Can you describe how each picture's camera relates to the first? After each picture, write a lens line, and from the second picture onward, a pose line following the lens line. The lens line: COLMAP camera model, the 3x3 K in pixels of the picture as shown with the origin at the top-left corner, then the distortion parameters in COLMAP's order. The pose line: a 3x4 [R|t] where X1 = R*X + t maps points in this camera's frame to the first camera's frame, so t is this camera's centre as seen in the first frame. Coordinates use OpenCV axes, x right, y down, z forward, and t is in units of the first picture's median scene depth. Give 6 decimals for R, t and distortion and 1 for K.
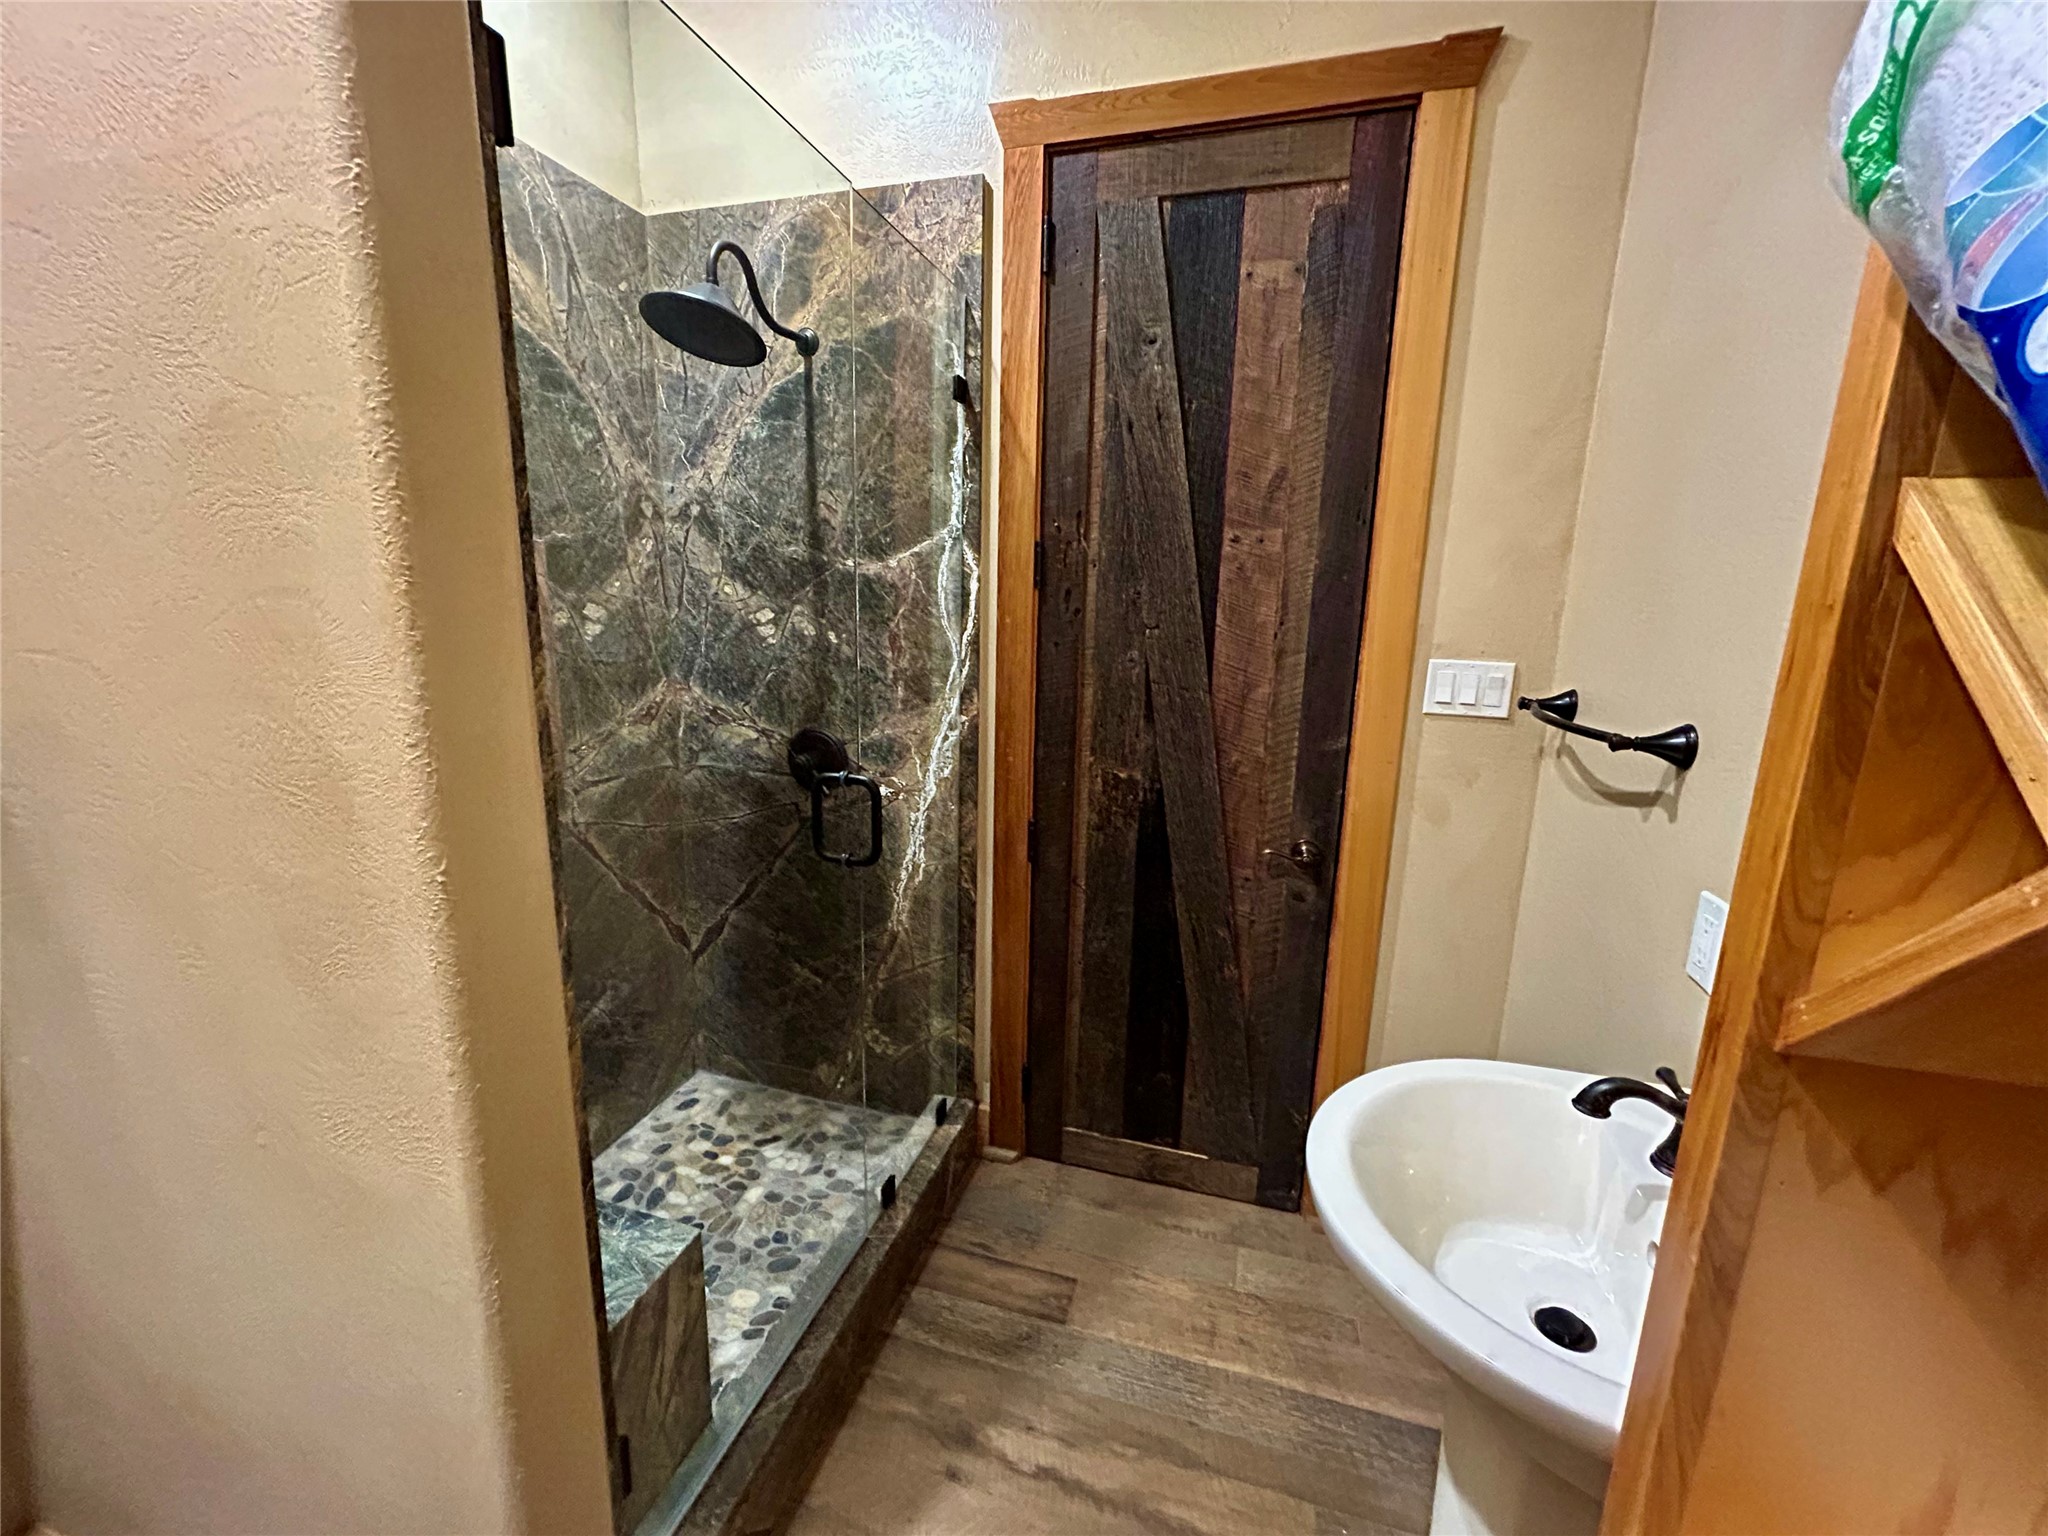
lens RADIAL K [[820.6, 0, 1025.6], [0, 820.6, 764.2], [0, 0, 1]] dist [-0.001149, -0.000013]
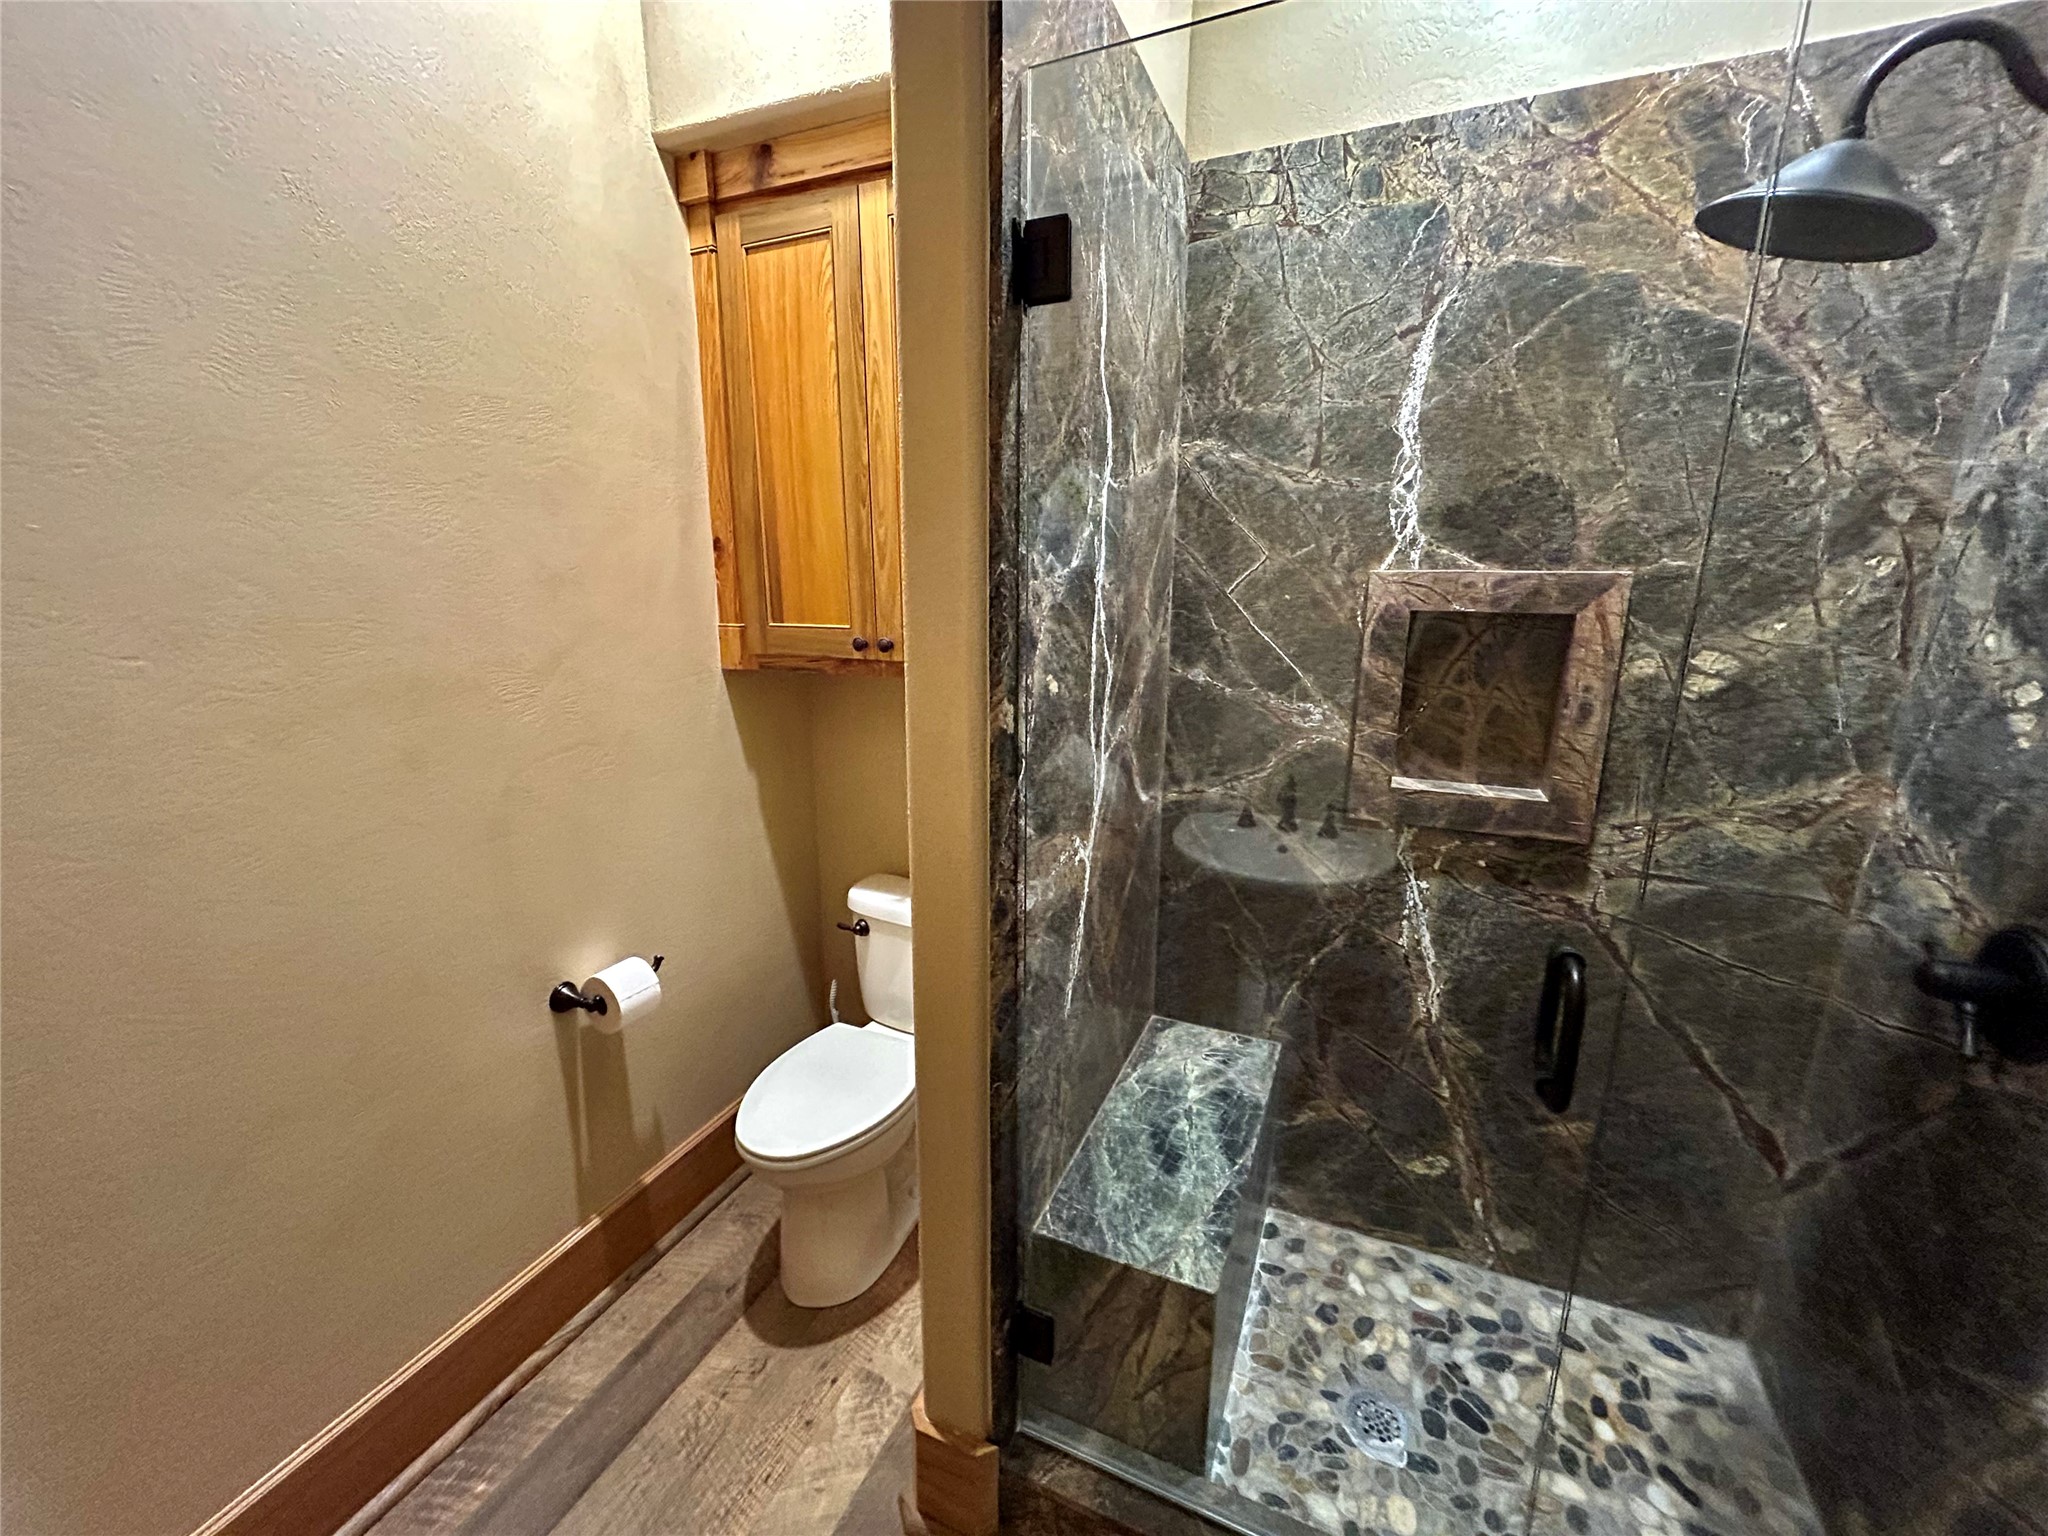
lens RADIAL K [[820.6, 0, 1025.6], [0, 820.6, 764.2], [0, 0, 1]] dist [-0.001149, -0.000013]
pose [[-0.125082, 0.199039, -0.971976, 0.274048], [-0.211368, 0.951834, 0.222115, -0.120133], [0.969370, 0.233228, -0.076987, 0.433497]]
